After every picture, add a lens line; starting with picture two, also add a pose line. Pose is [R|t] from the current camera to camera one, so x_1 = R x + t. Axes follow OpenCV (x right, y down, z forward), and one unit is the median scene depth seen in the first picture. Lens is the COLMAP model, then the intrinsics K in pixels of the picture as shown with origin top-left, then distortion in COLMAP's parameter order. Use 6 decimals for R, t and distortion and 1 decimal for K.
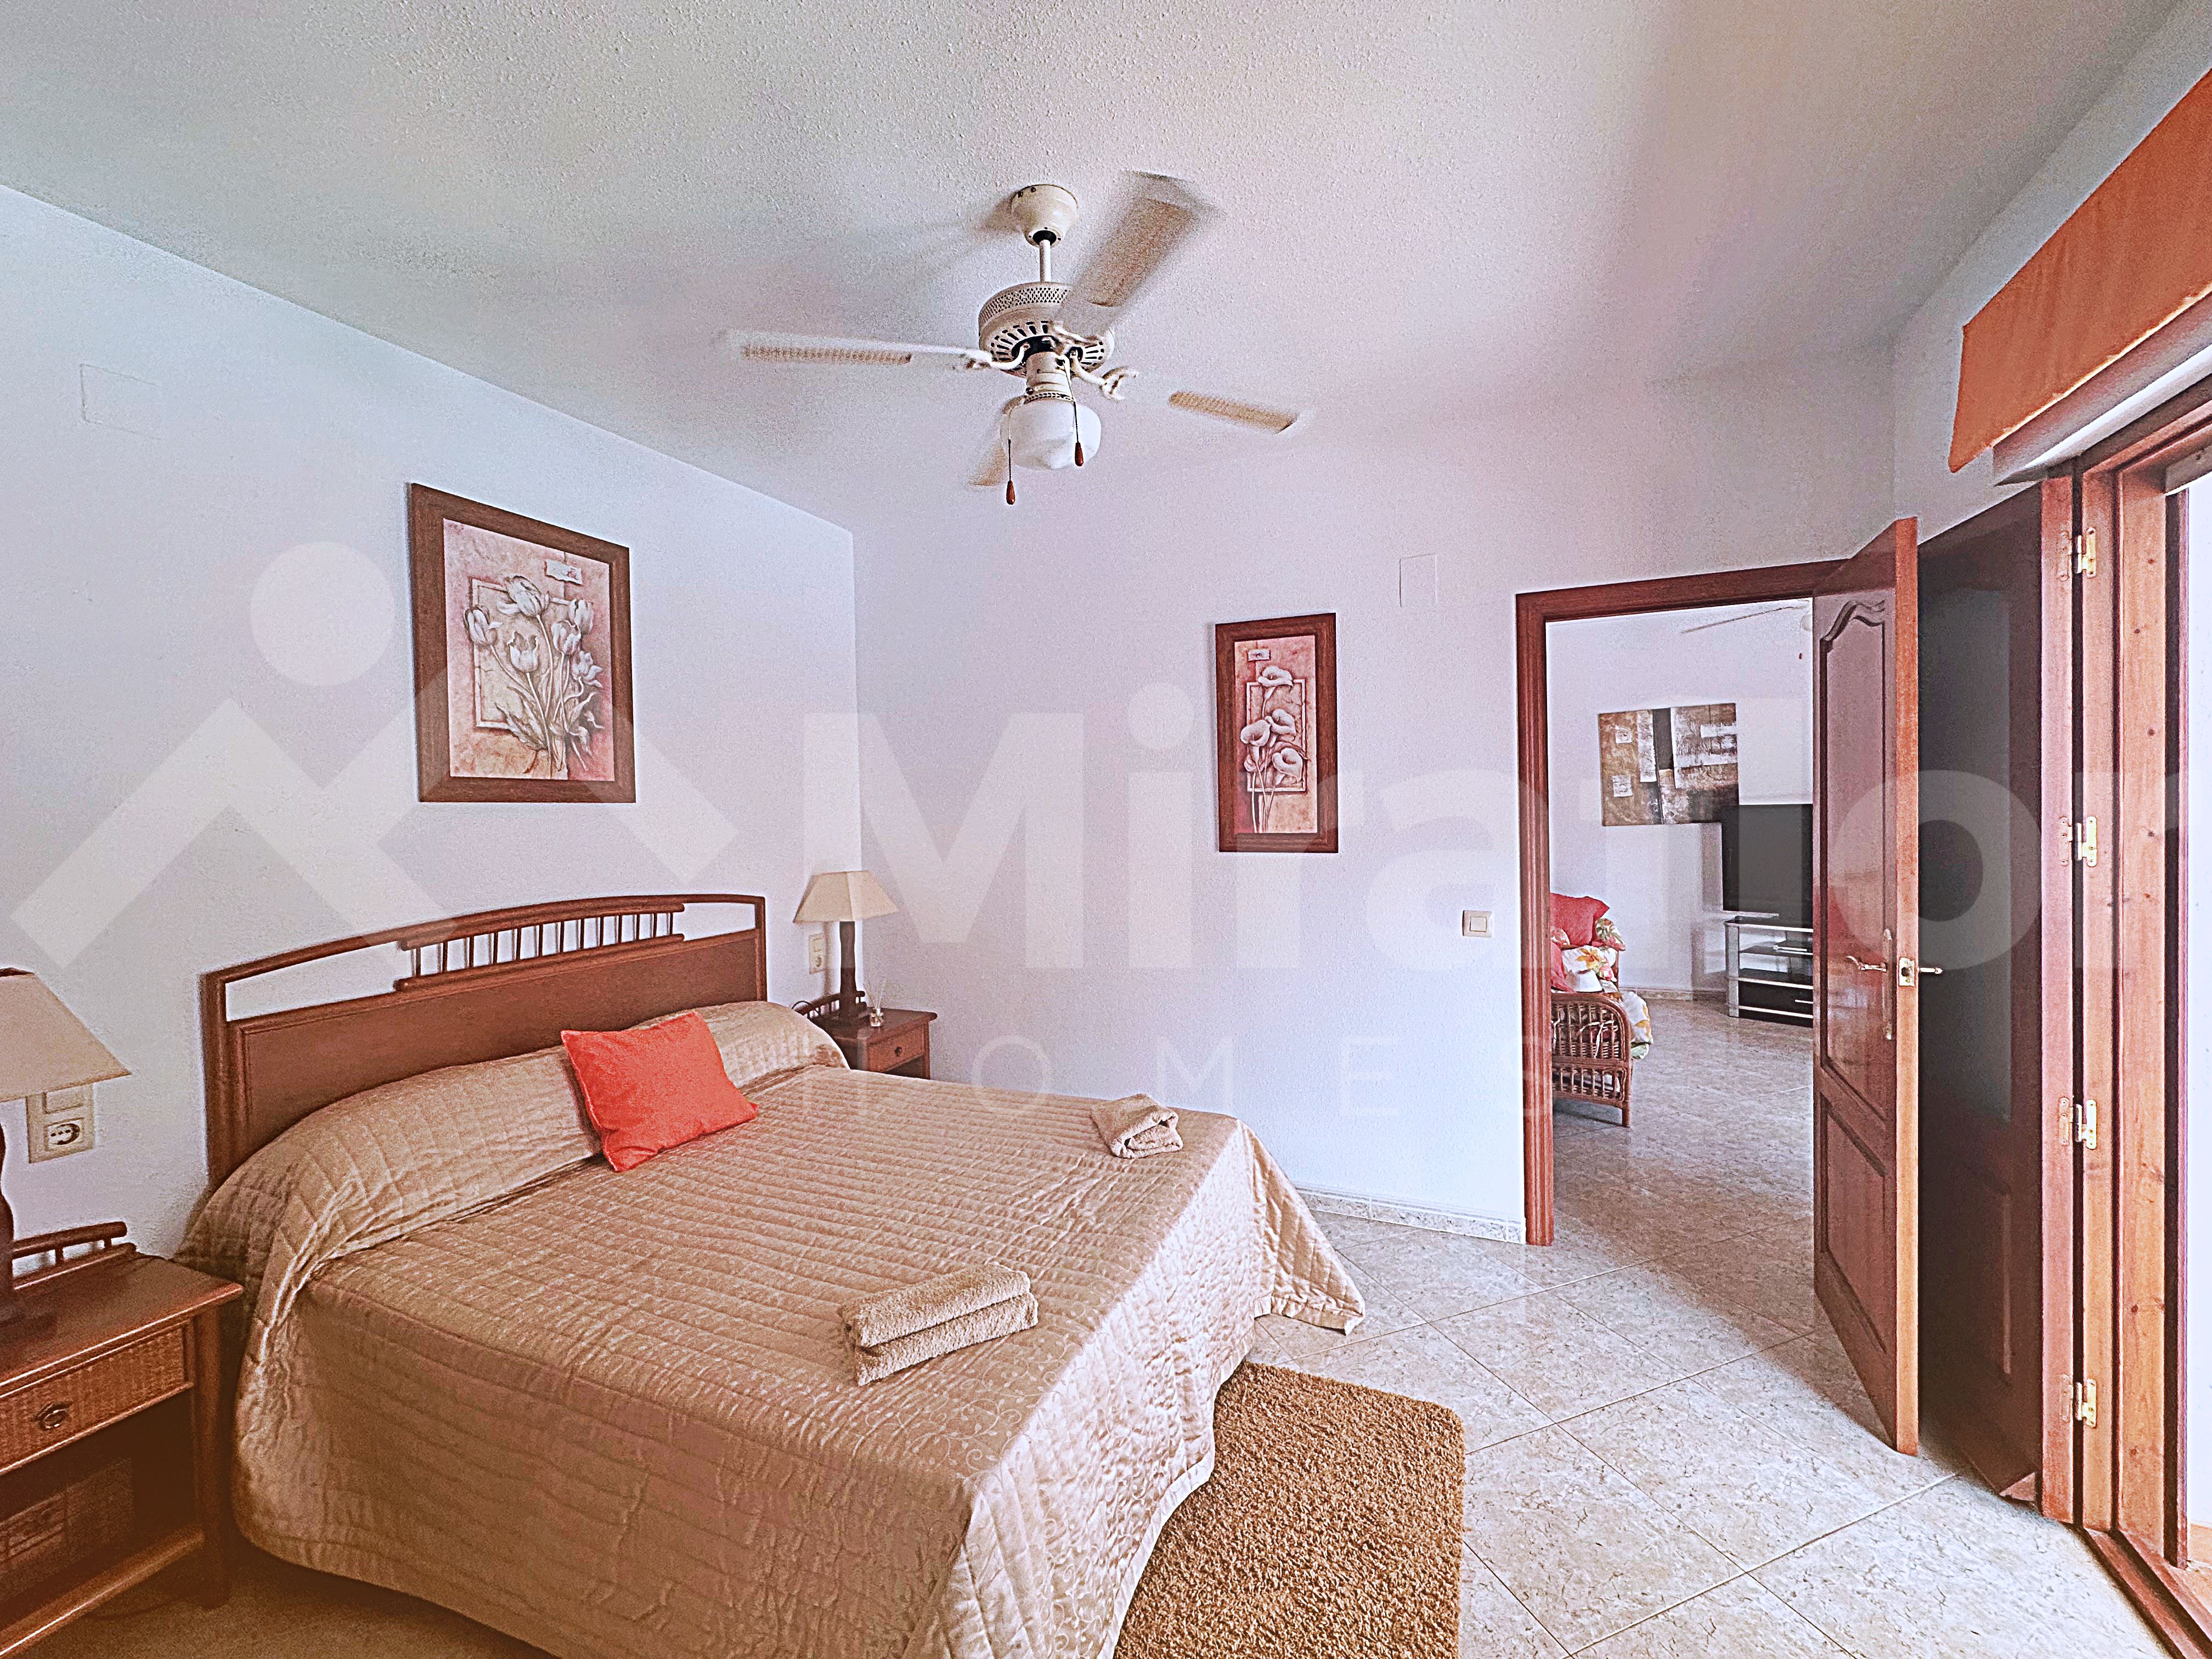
lens RADIAL K [[878.4, 0, 1114.5], [0, 878.4, 829.2], [0, 0, 1]] dist [-0.009585, 0.001633]
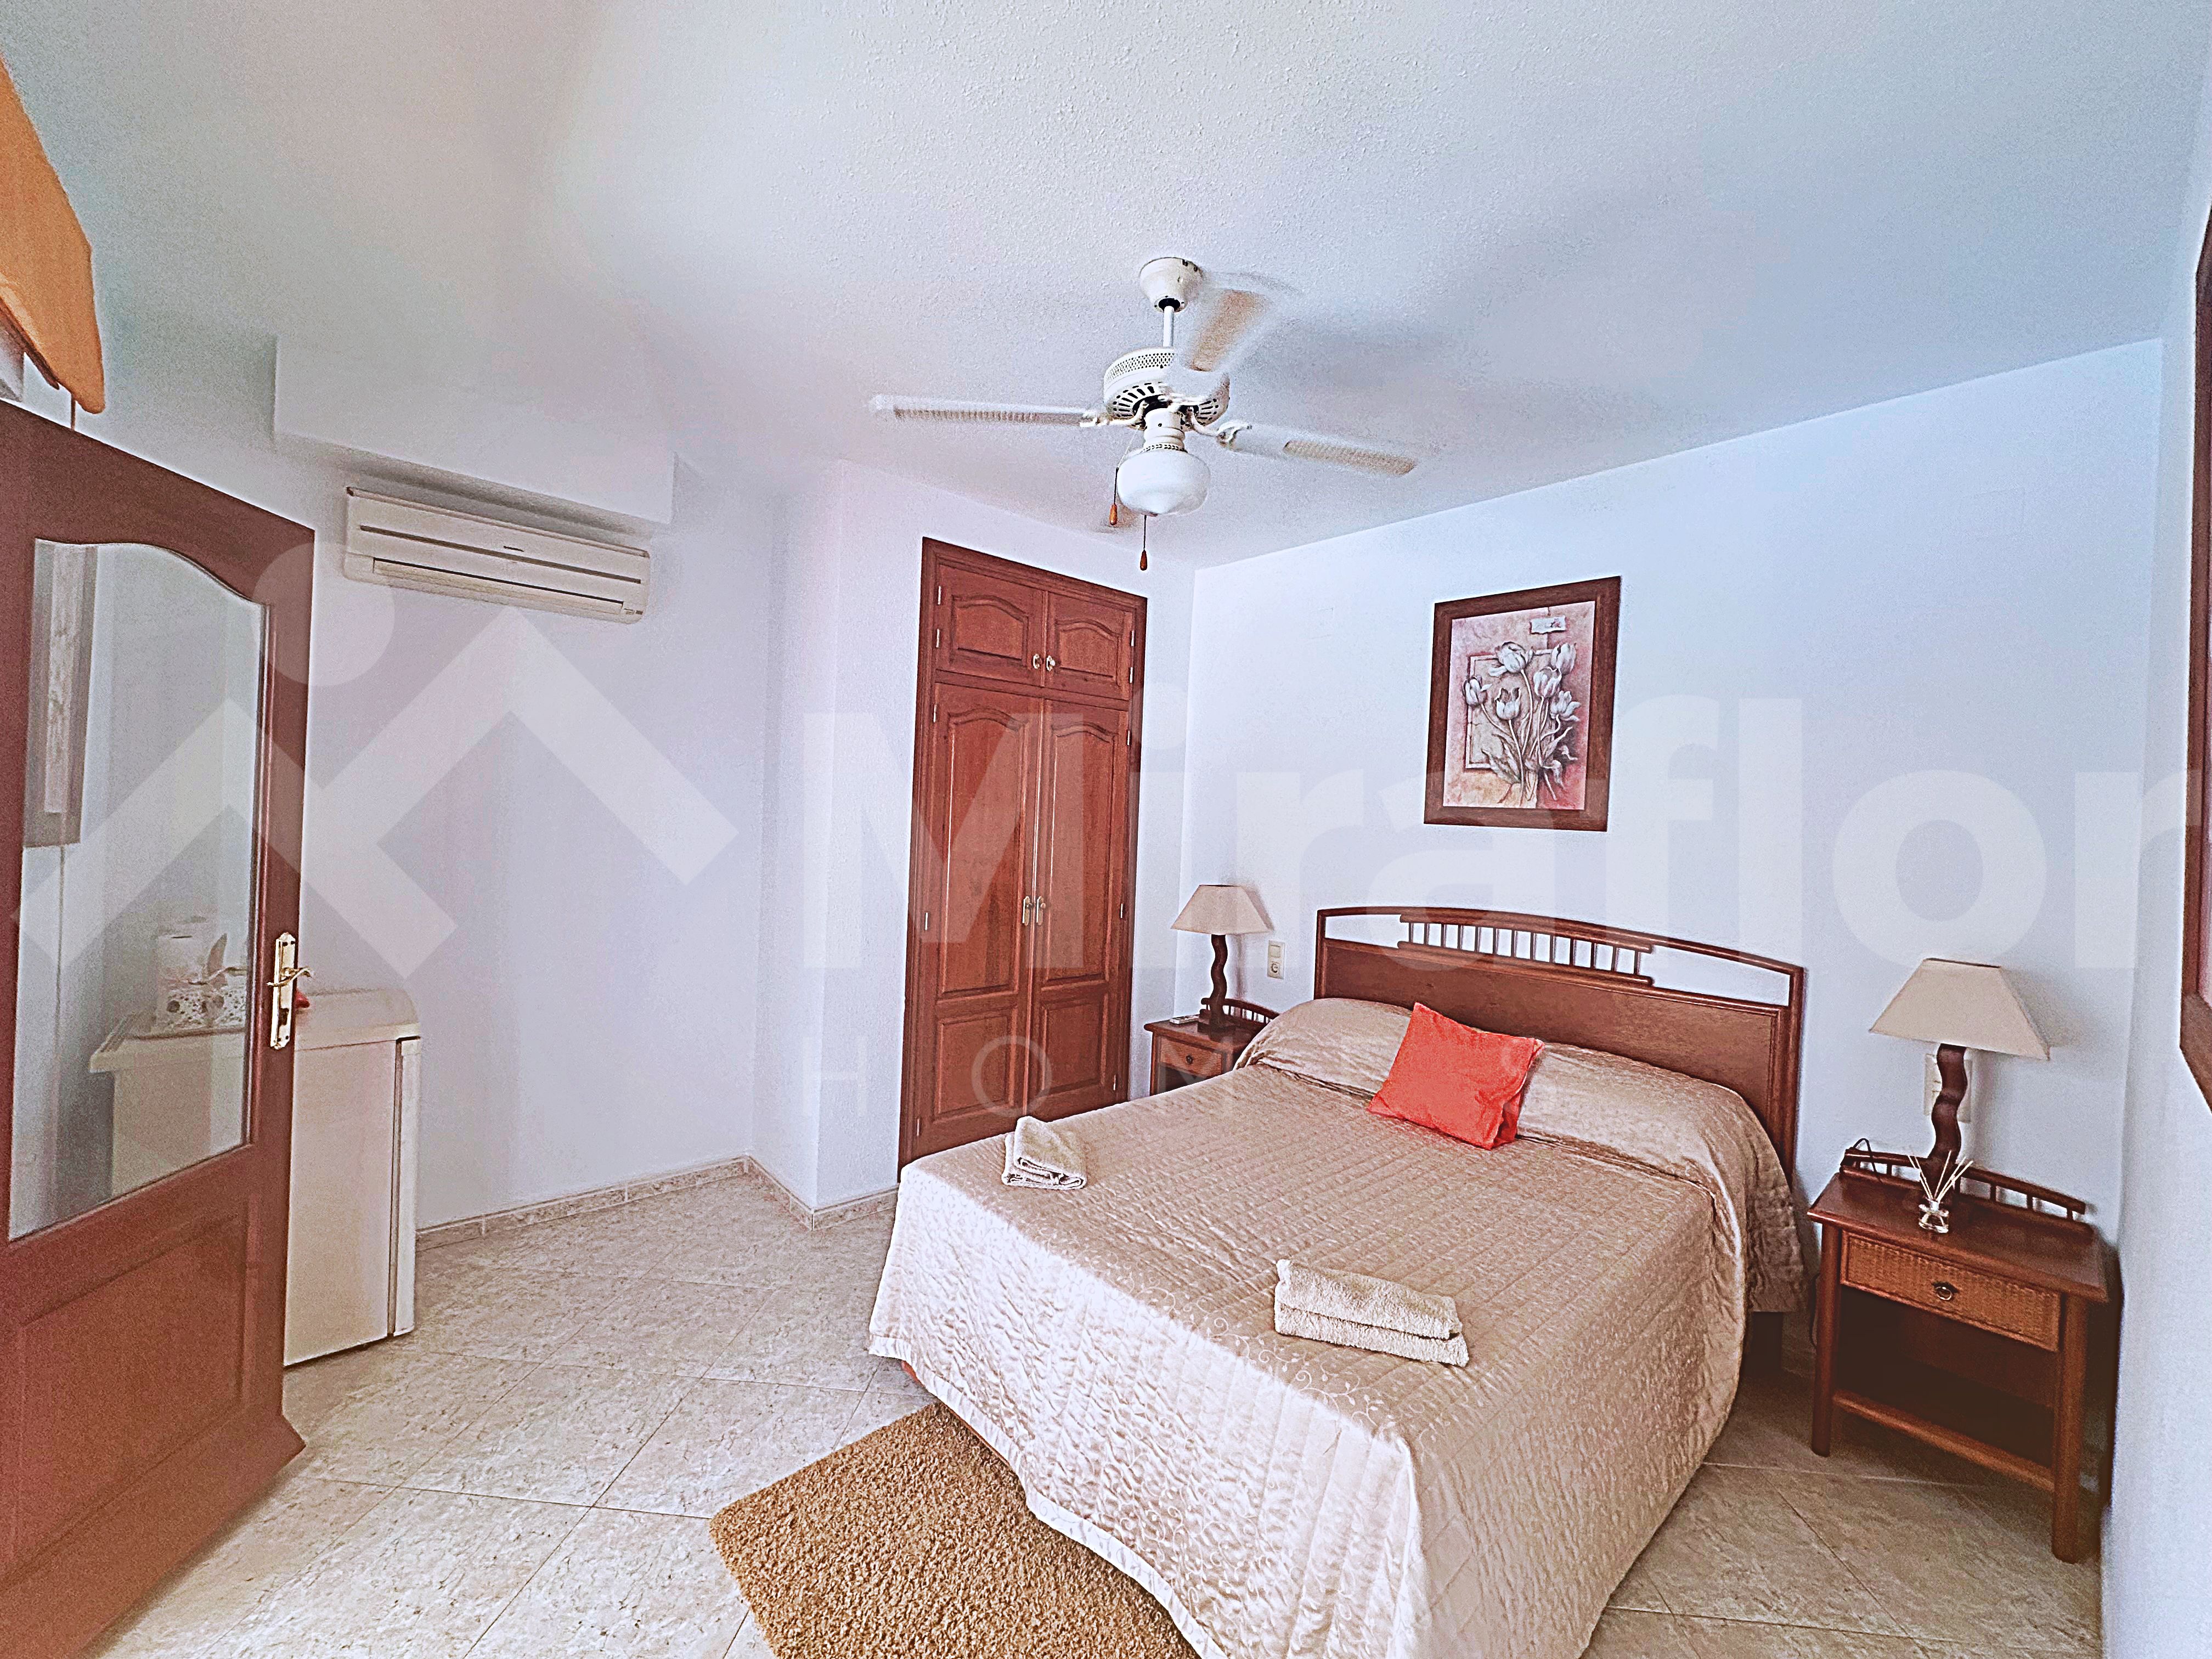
lens RADIAL K [[878.4, 0, 1073.4], [0, 878.4, 810.0], [0, 0, 1]] dist [-0.009585, 0.001633]
pose [[-0.426727, 0.013309, -0.904283, 0.678568], [-0.041464, 0.998552, 0.034262, -0.070497], [0.903430, 0.052116, -0.425557, 0.967864]]
